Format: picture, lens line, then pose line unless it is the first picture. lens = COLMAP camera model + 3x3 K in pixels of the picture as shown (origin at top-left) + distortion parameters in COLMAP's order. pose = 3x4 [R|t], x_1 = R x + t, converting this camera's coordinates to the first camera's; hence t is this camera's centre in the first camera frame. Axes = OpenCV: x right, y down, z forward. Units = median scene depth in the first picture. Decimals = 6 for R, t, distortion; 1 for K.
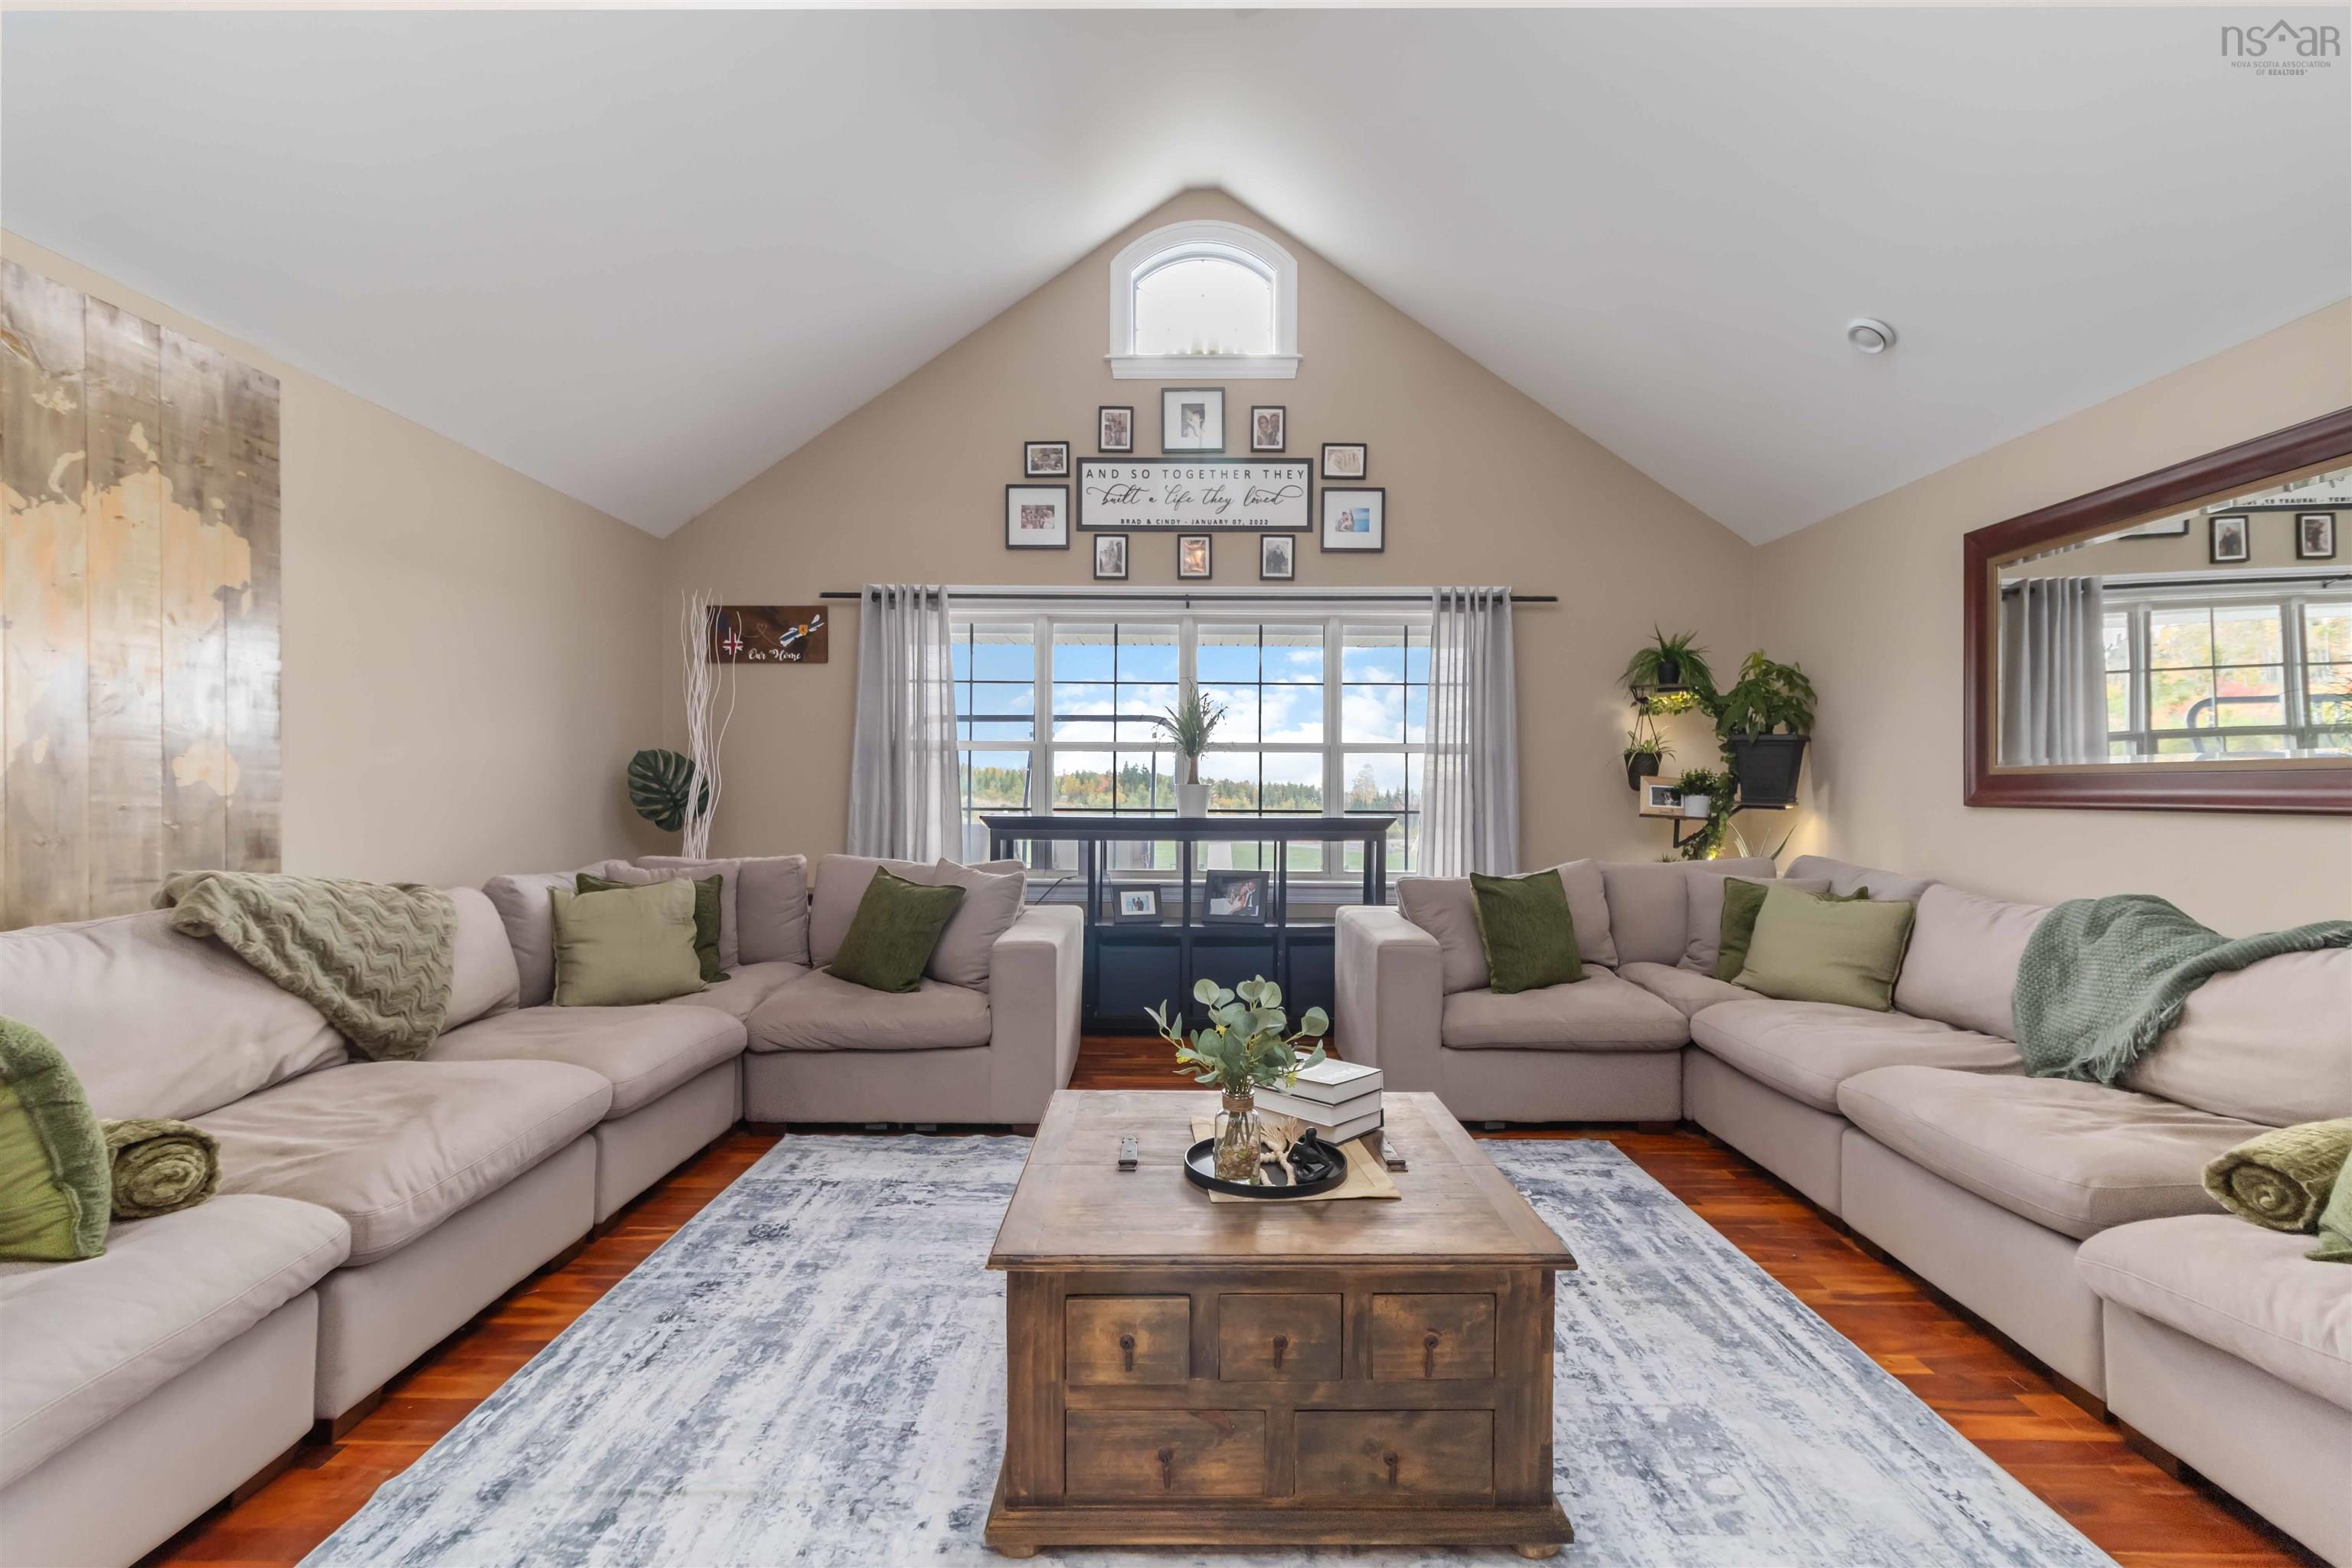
lens RADIAL K [[1086.4, 0, 1176.9], [0, 1086.4, 794.6], [0, 0, 1]] dist [0.003552, 0.000389]
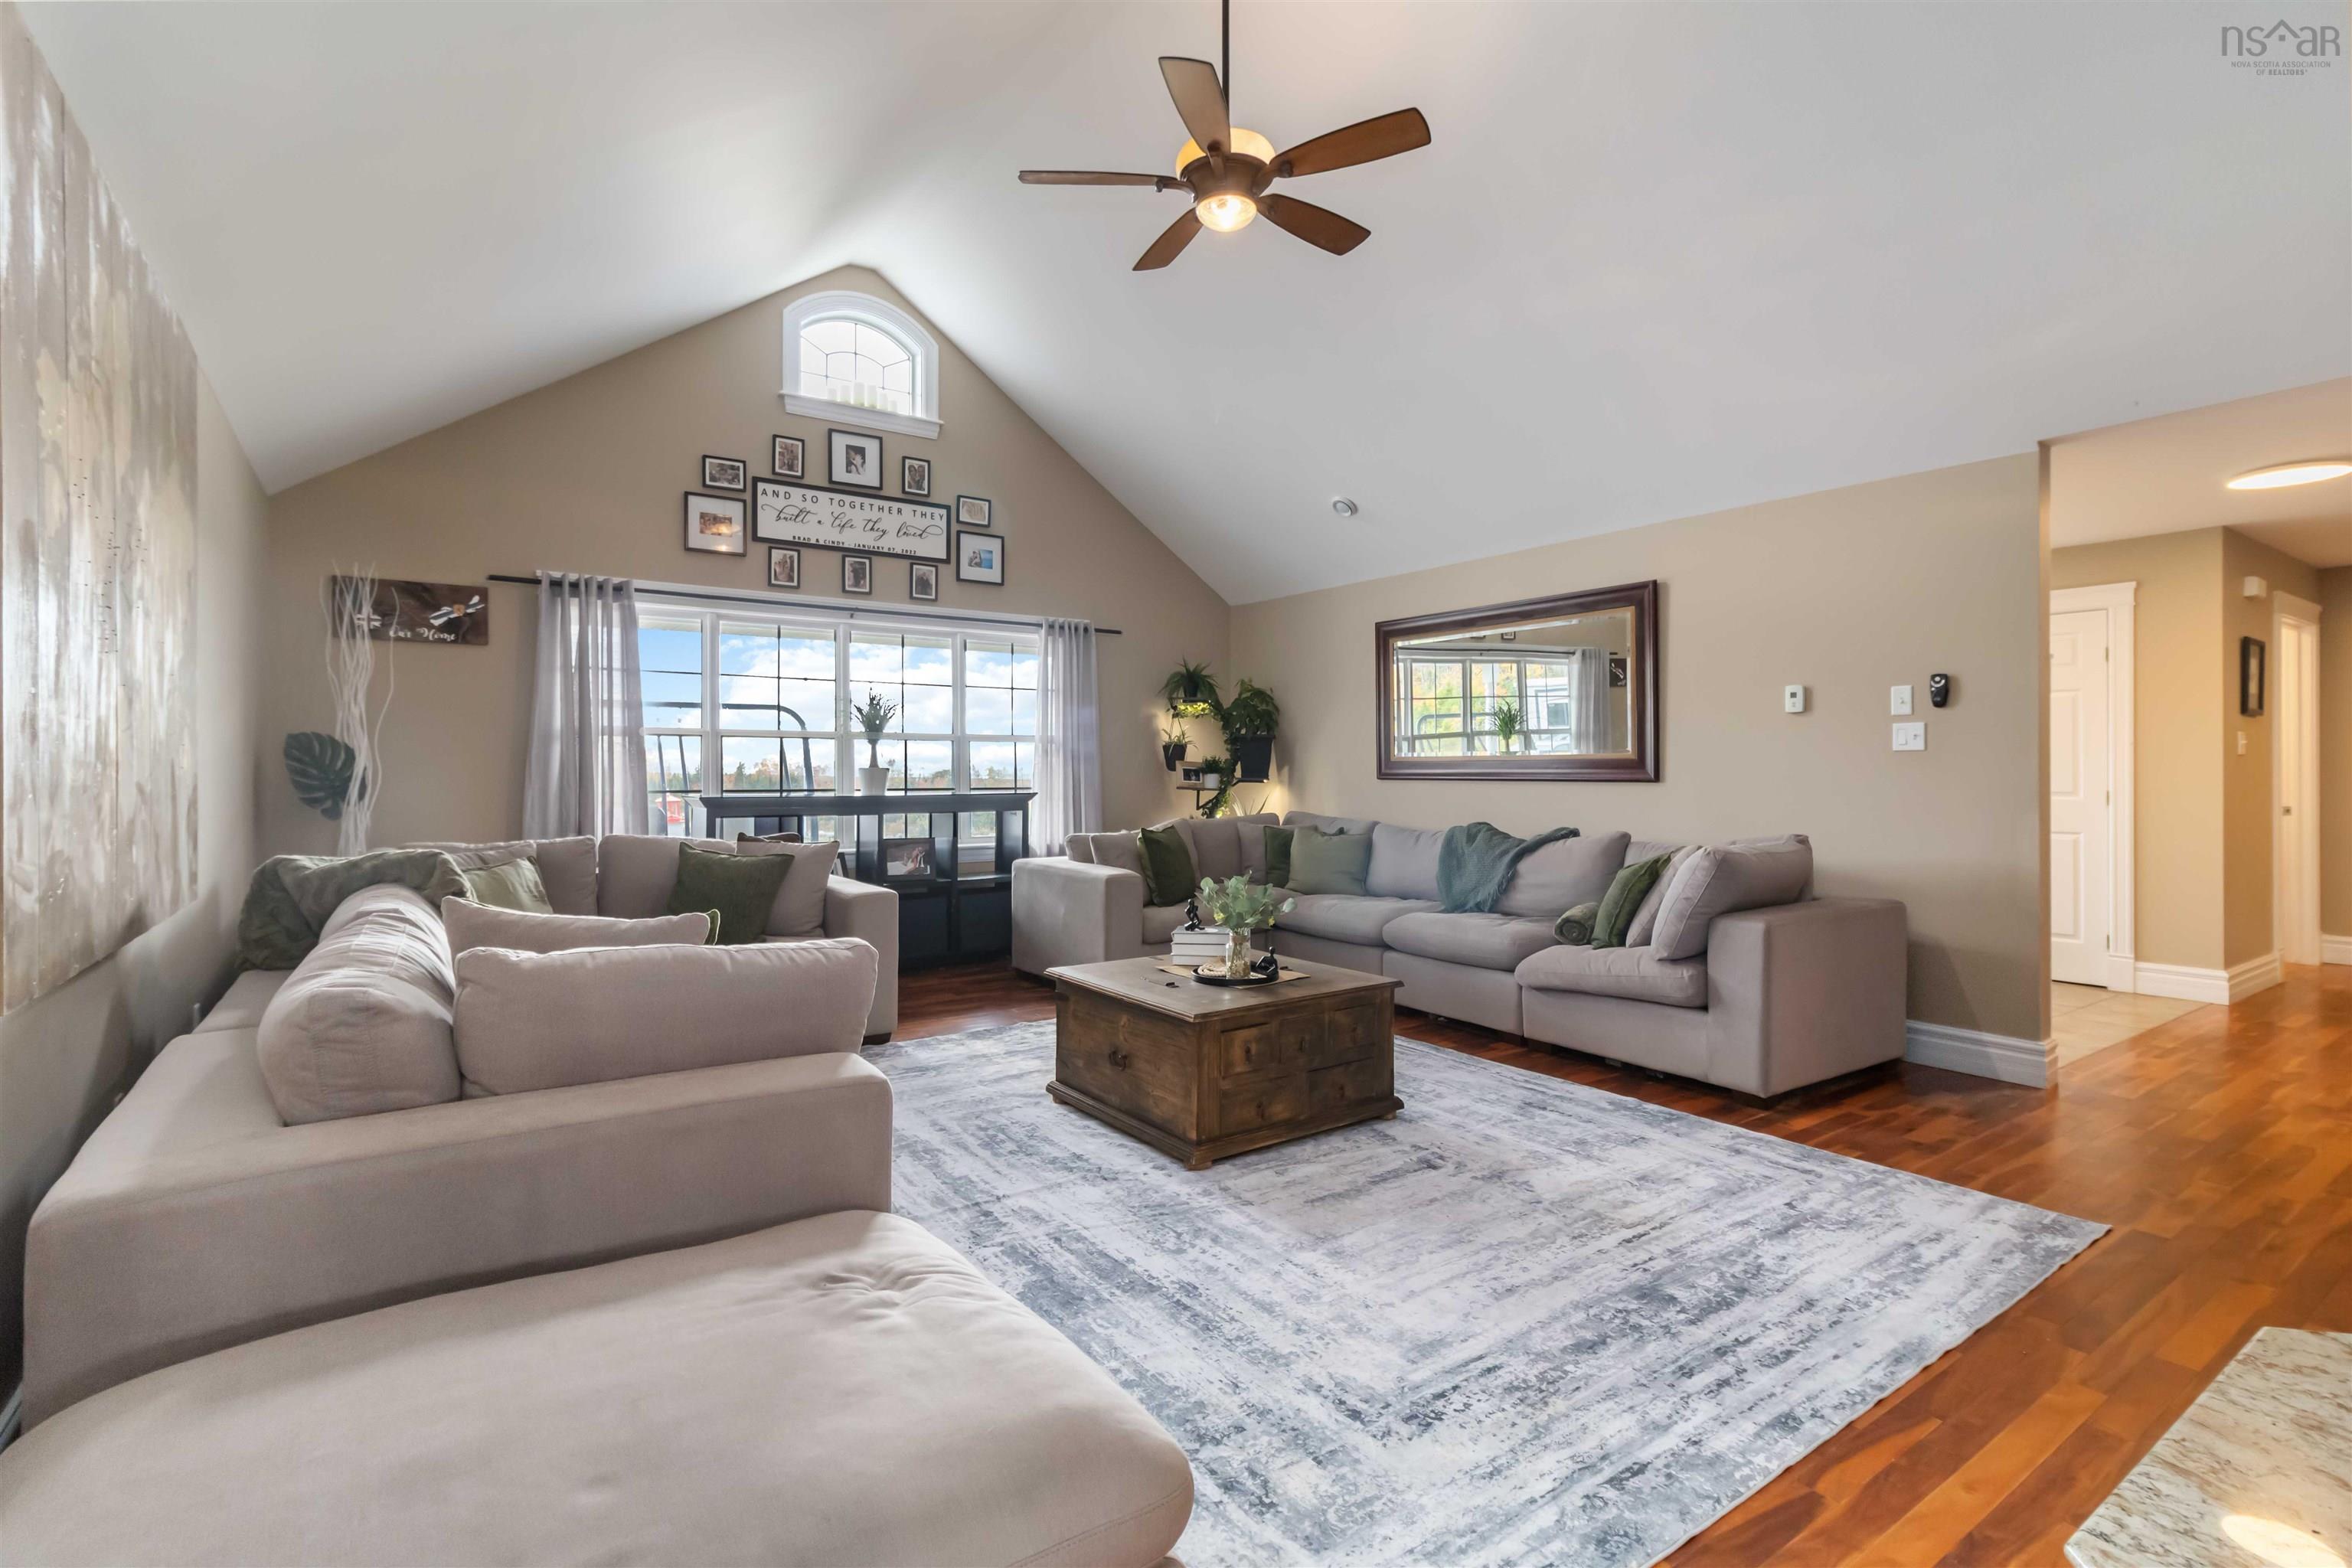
lens RADIAL K [[1091.5, 0, 1178.0], [0, 1091.5, 759.9], [0, 0, 1]] dist [-0.001292, 0.000024]
pose [[0.814401, 0.000683, 0.580302, -0.396197], [0.006453, 0.999927, -0.010233, -0.003294], [-0.580266, 0.012078, 0.814337, -0.171205]]
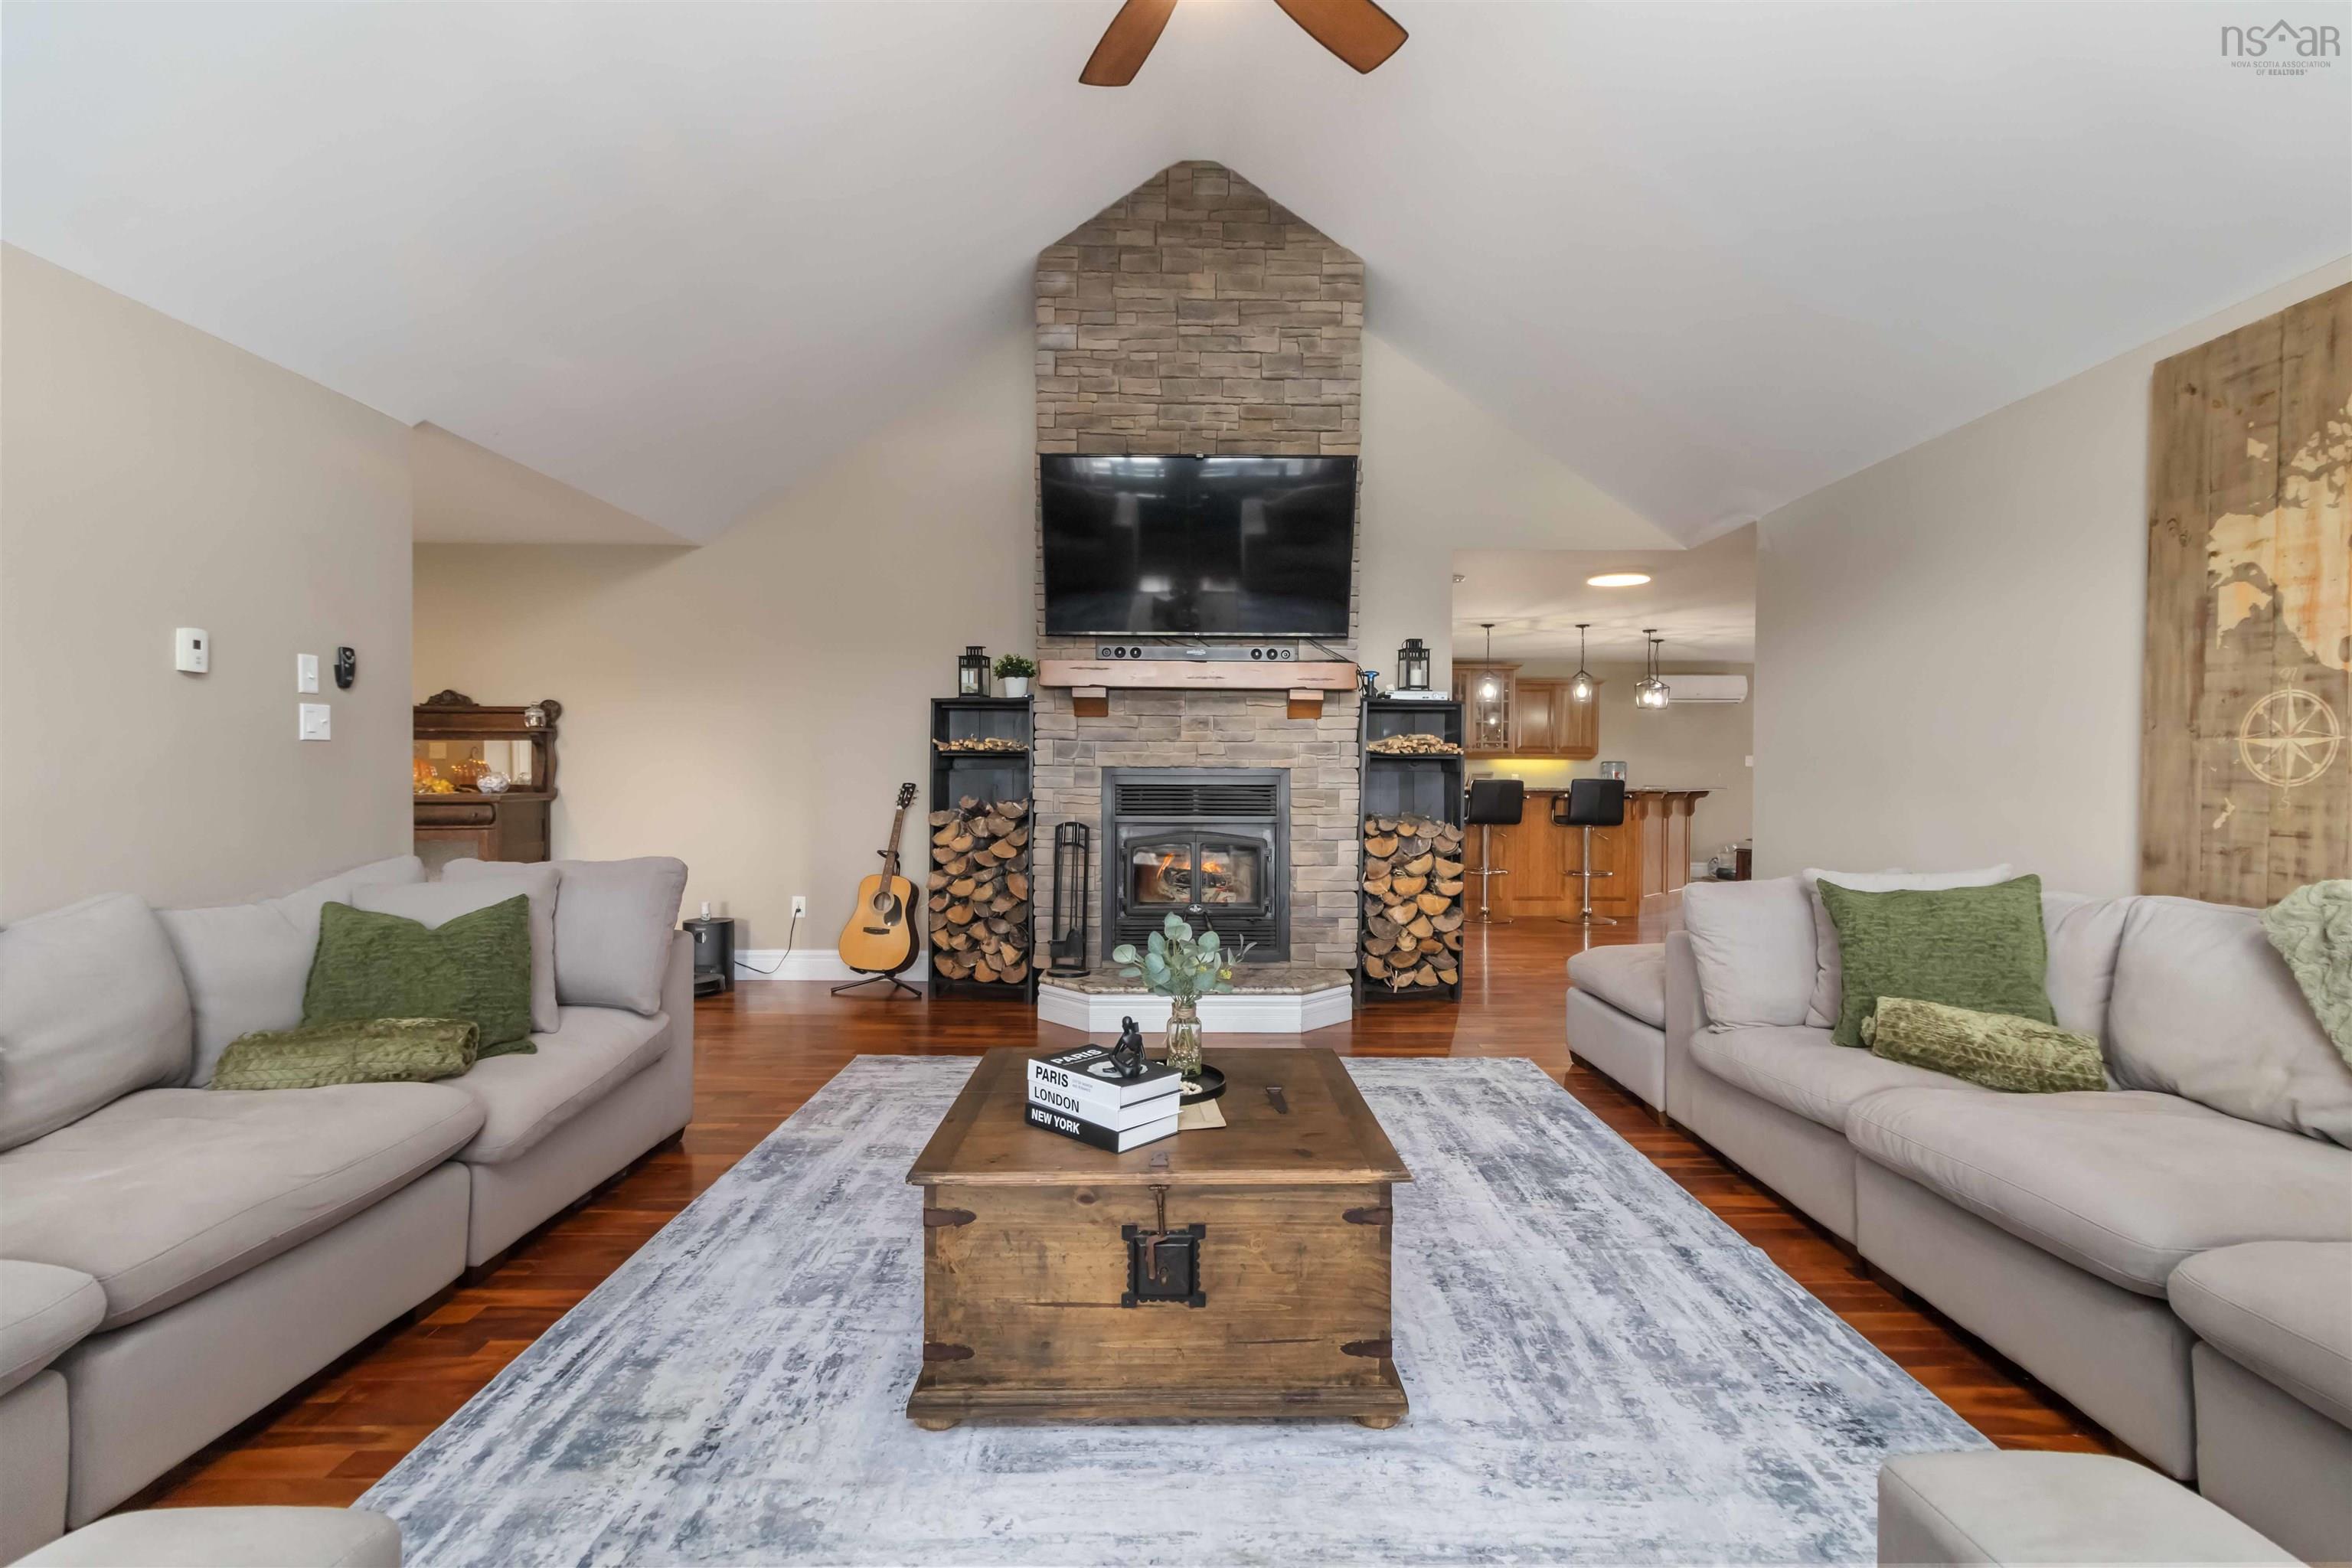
lens RADIAL K [[1106.2, 0, 1192.6], [0, 1106.2, 789.0], [0, 0, 1]] dist [0.002045, 0.001083]
pose [[-0.999764, -0.009583, -0.019485, 0.025842], [-0.009990, 0.999731, 0.020925, -0.004838], [0.019279, 0.021115, -0.999591, 0.814821]]
